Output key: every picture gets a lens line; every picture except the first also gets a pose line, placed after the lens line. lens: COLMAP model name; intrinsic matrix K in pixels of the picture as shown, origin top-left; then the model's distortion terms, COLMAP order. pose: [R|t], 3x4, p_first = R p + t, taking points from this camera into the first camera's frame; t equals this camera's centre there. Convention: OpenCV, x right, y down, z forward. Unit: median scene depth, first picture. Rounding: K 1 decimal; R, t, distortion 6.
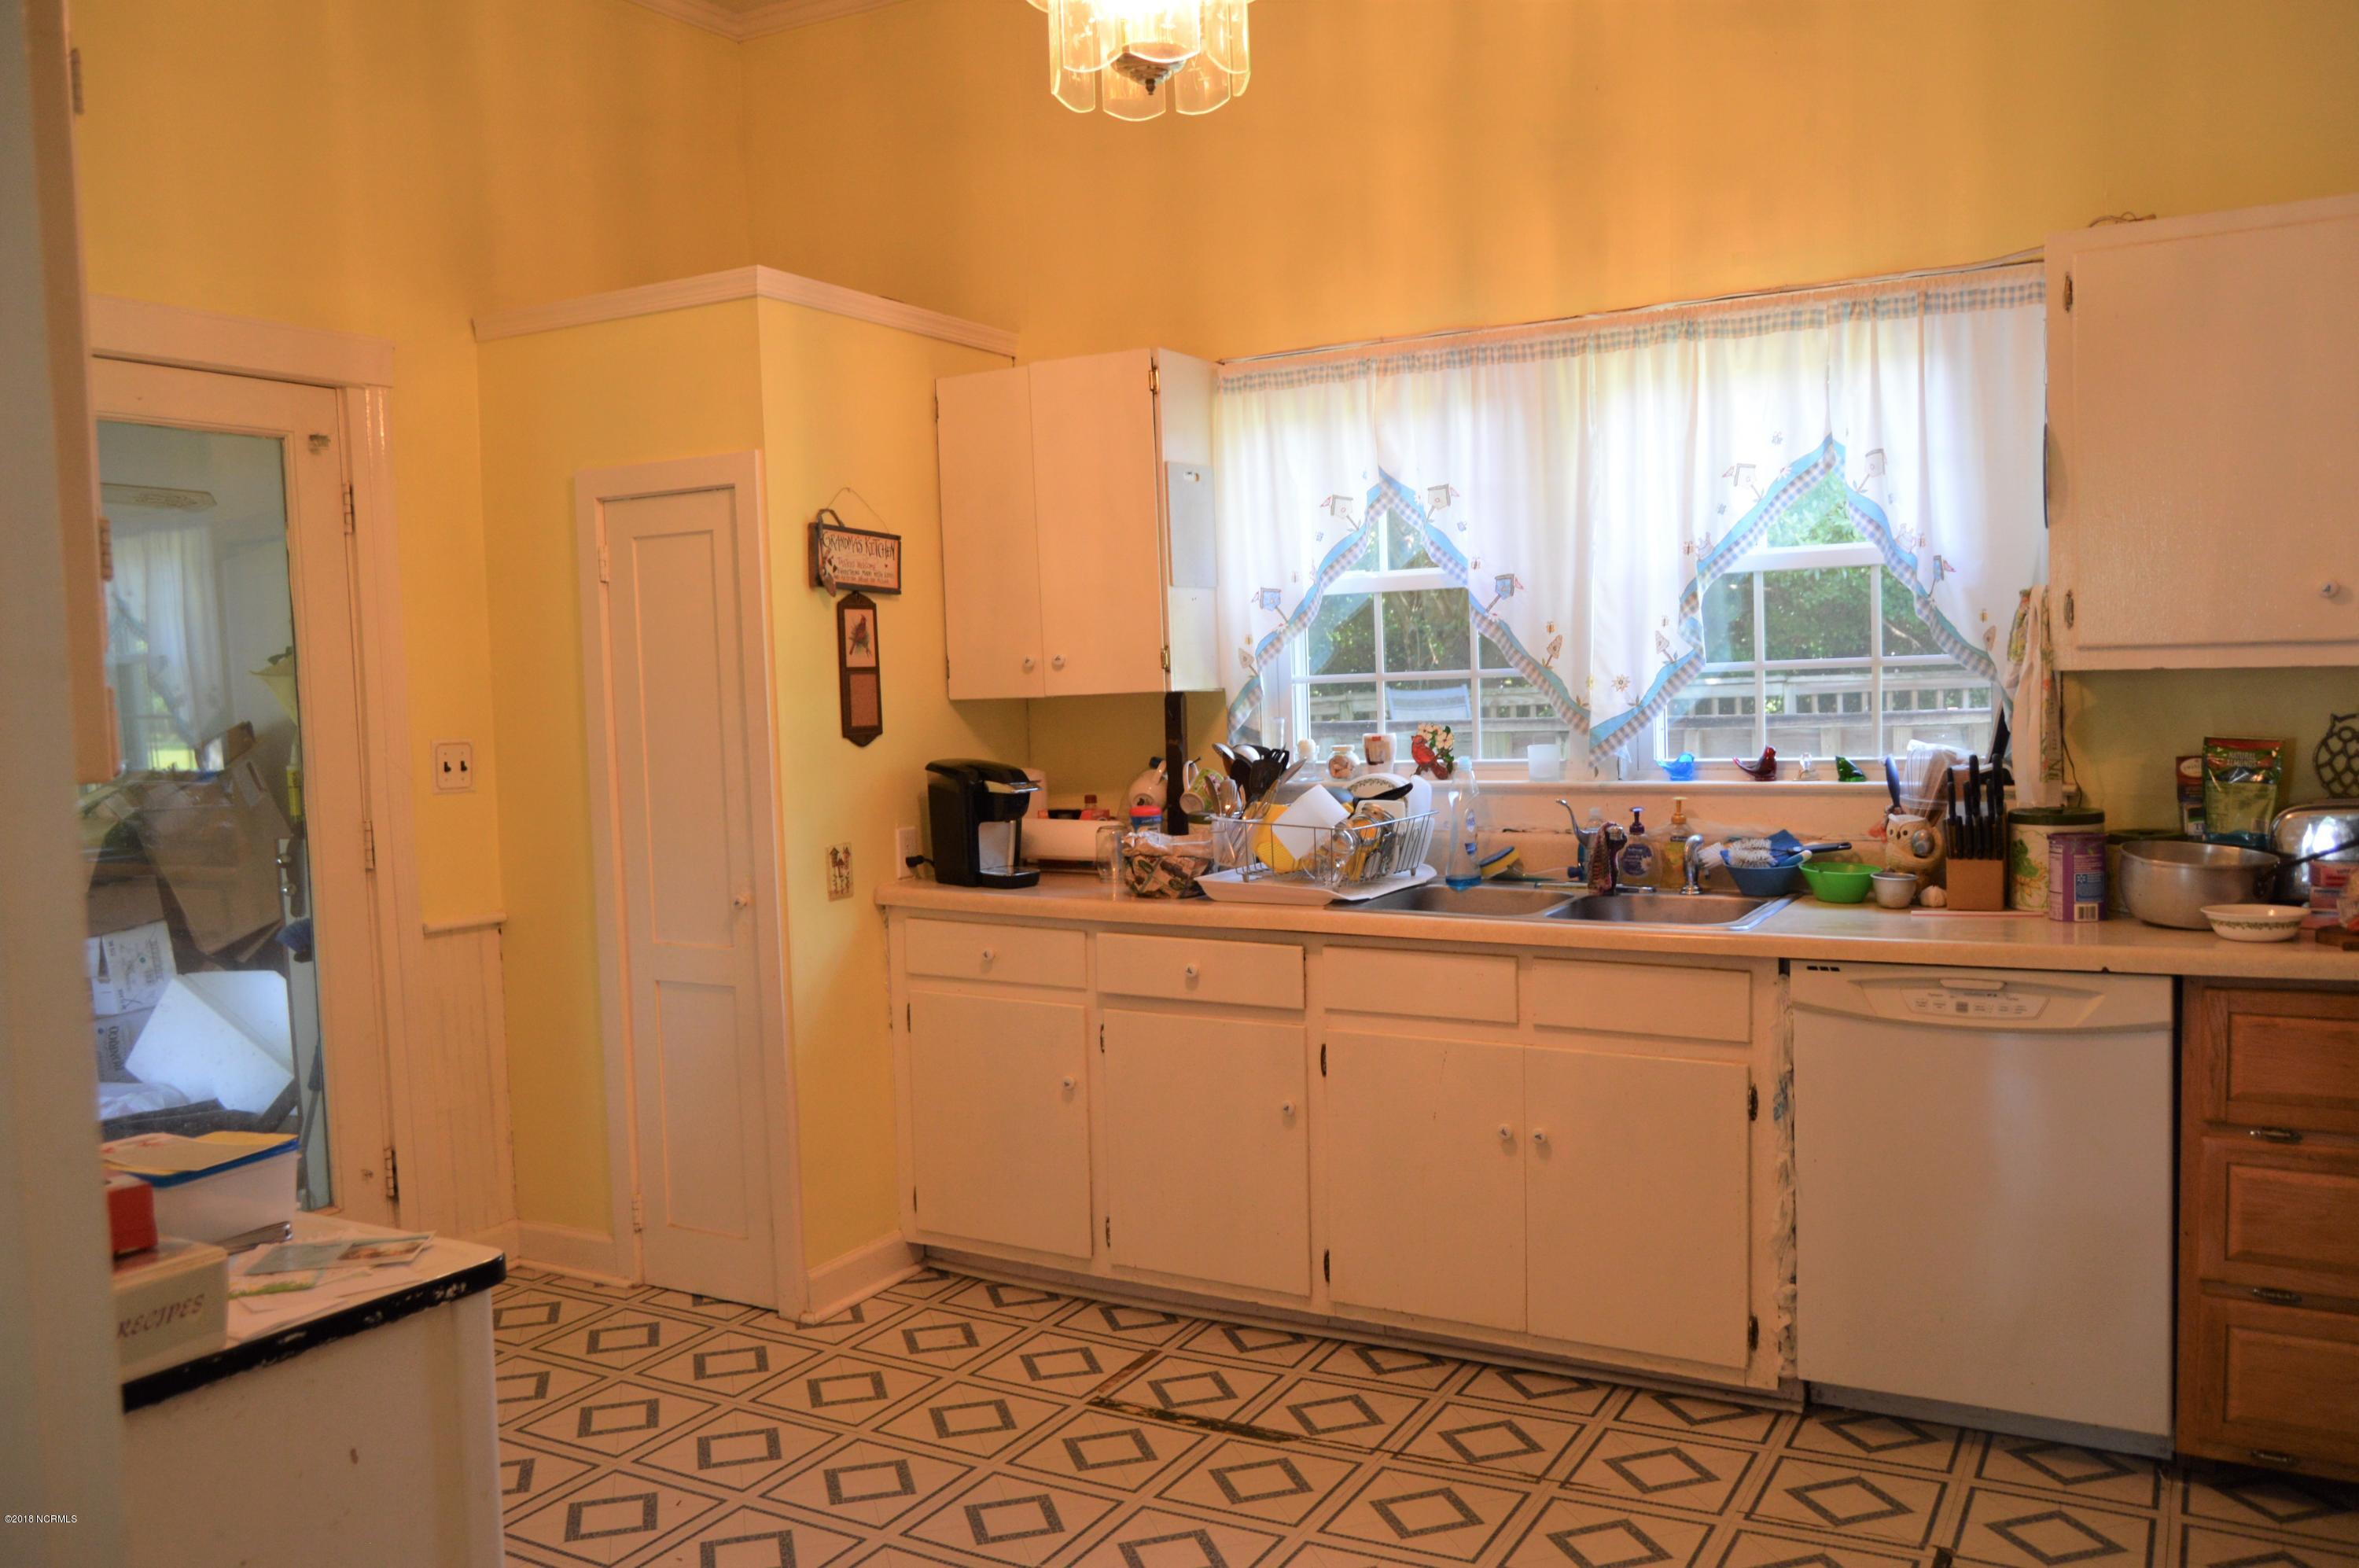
lens RADIAL K [[1842.6, 0, 1179.5], [0, 1842.6, 784.0], [0, 0, 1]] dist [-0.021212, 0.015162]
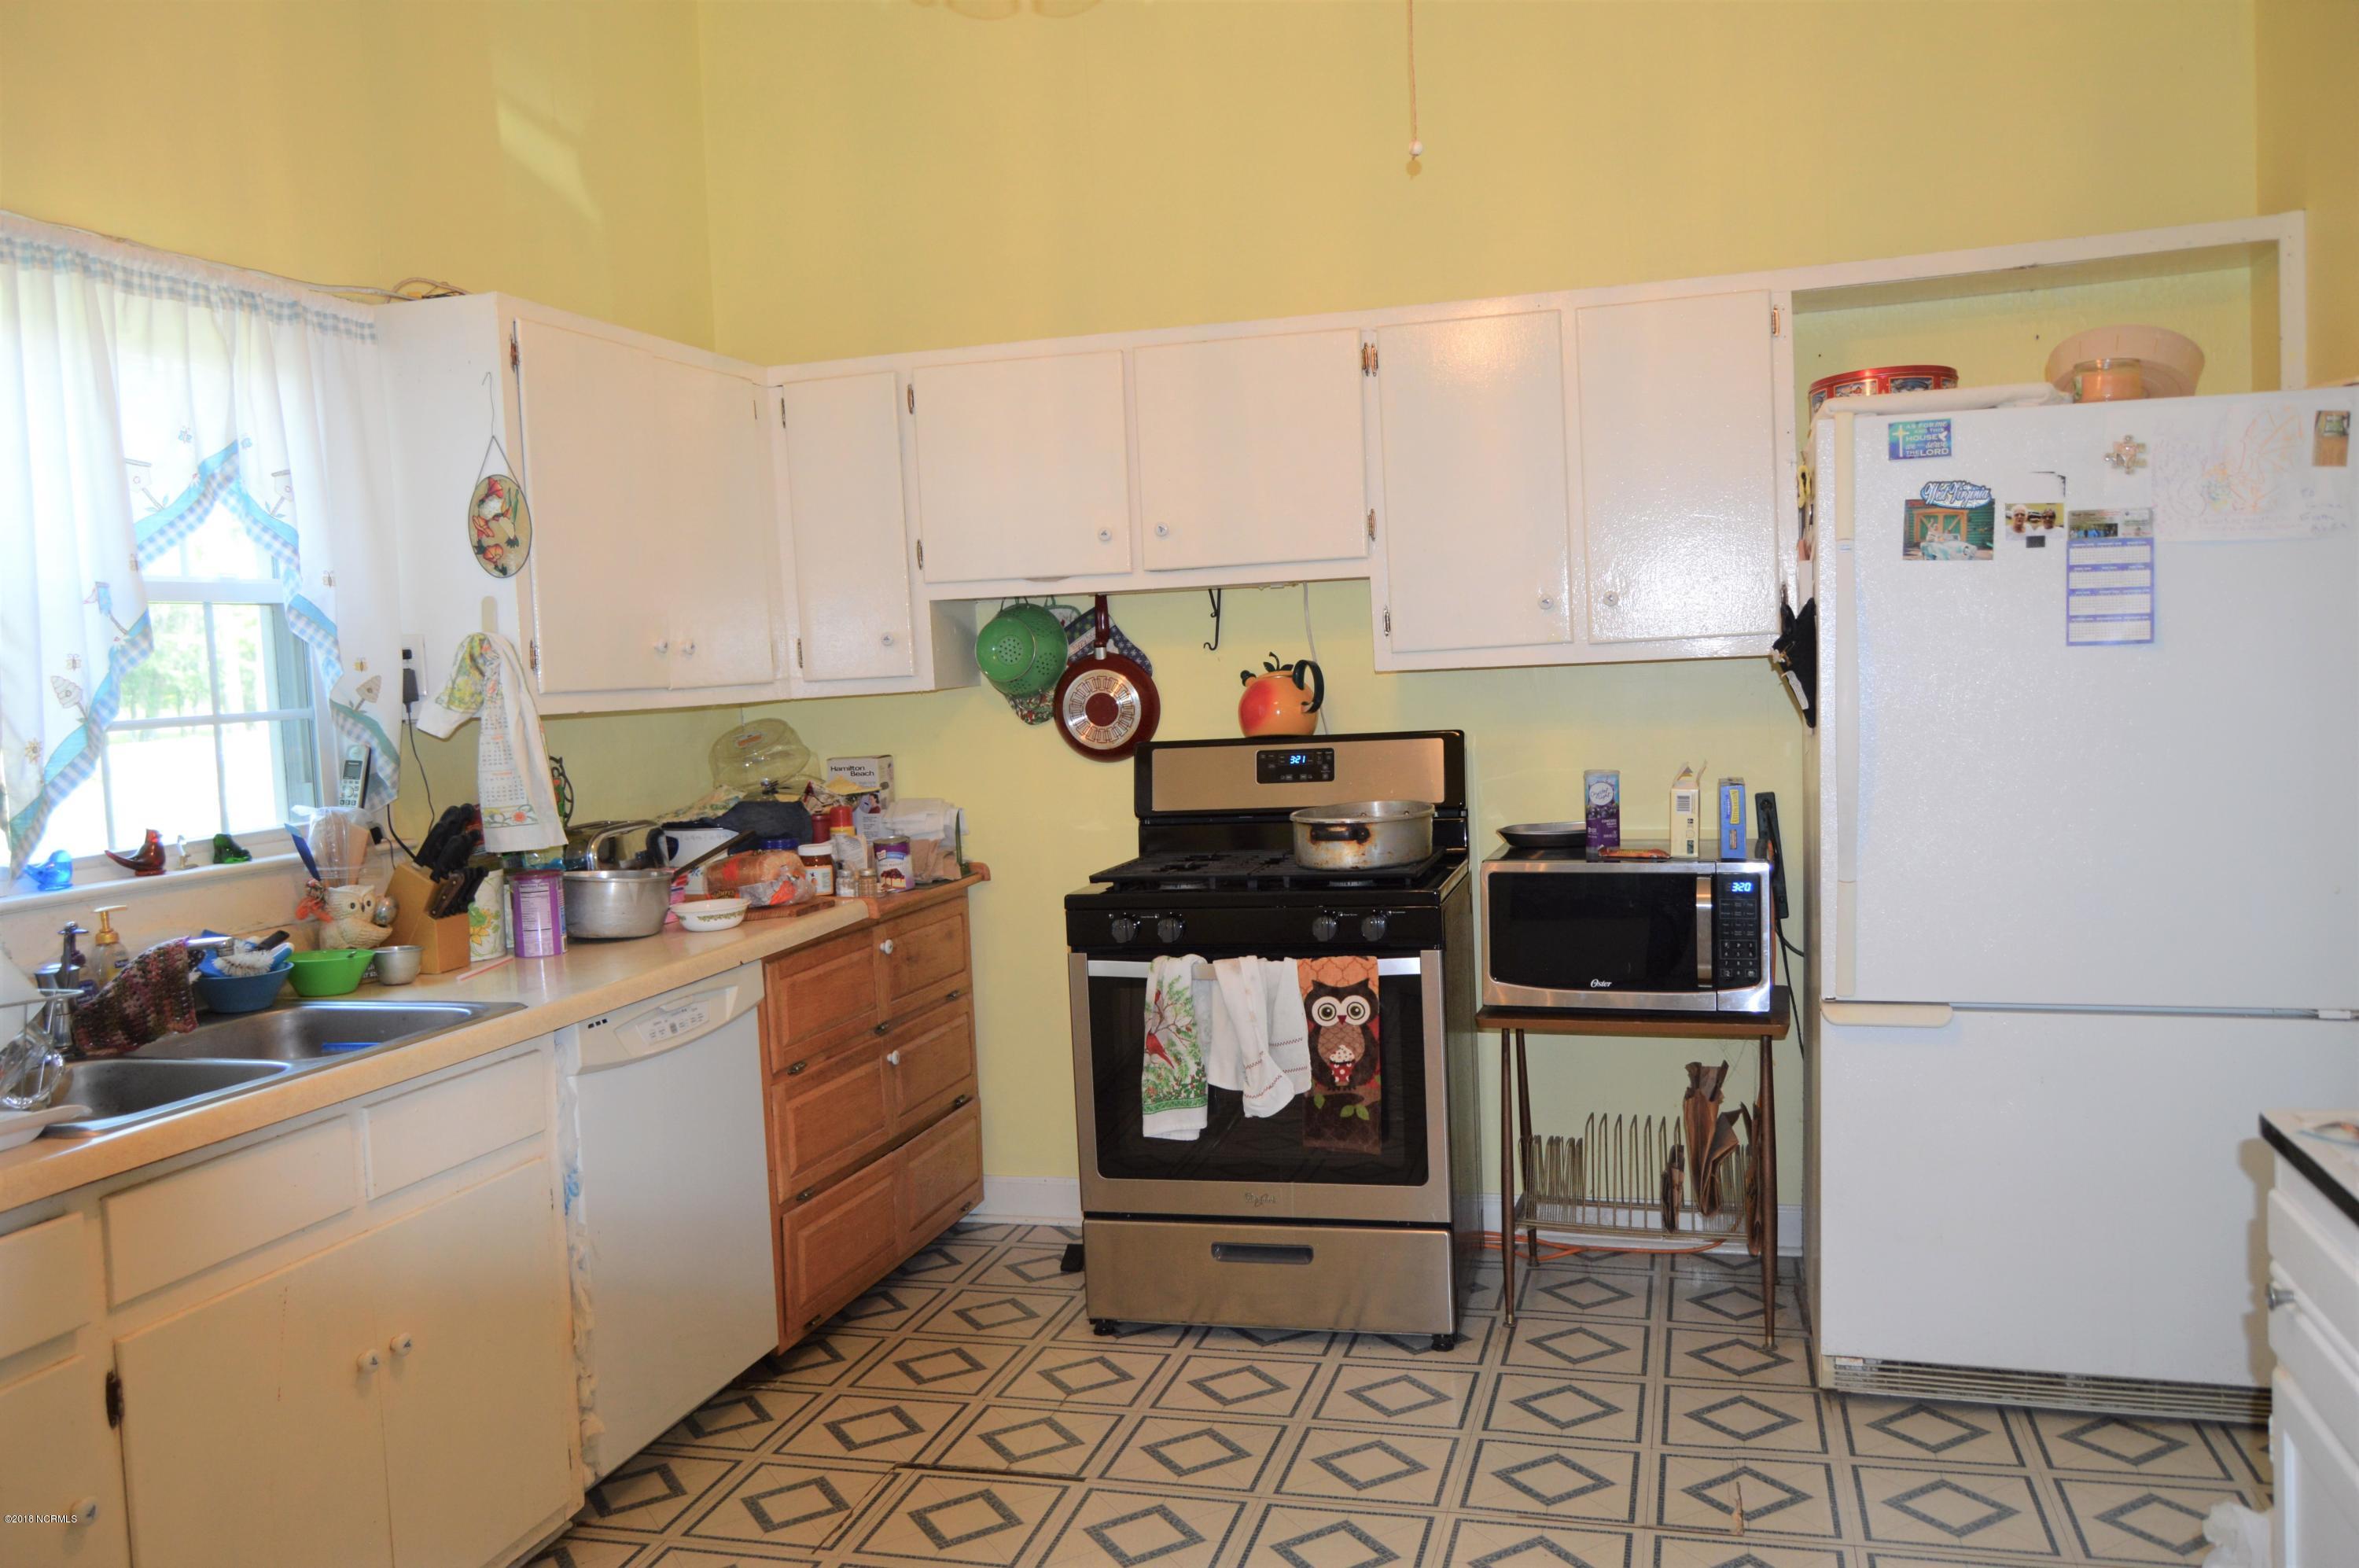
lens RADIAL K [[1842.6, 0, 1179.5], [0, 1842.6, 784.0], [0, 0, 1]] dist [-0.021212, 0.015162]
pose [[-0.236496, -0.023337, 0.971352, -0.633775], [0.113644, 0.992185, 0.051507, -0.036187], [-0.964964, 0.122570, -0.231995, 0.916333]]
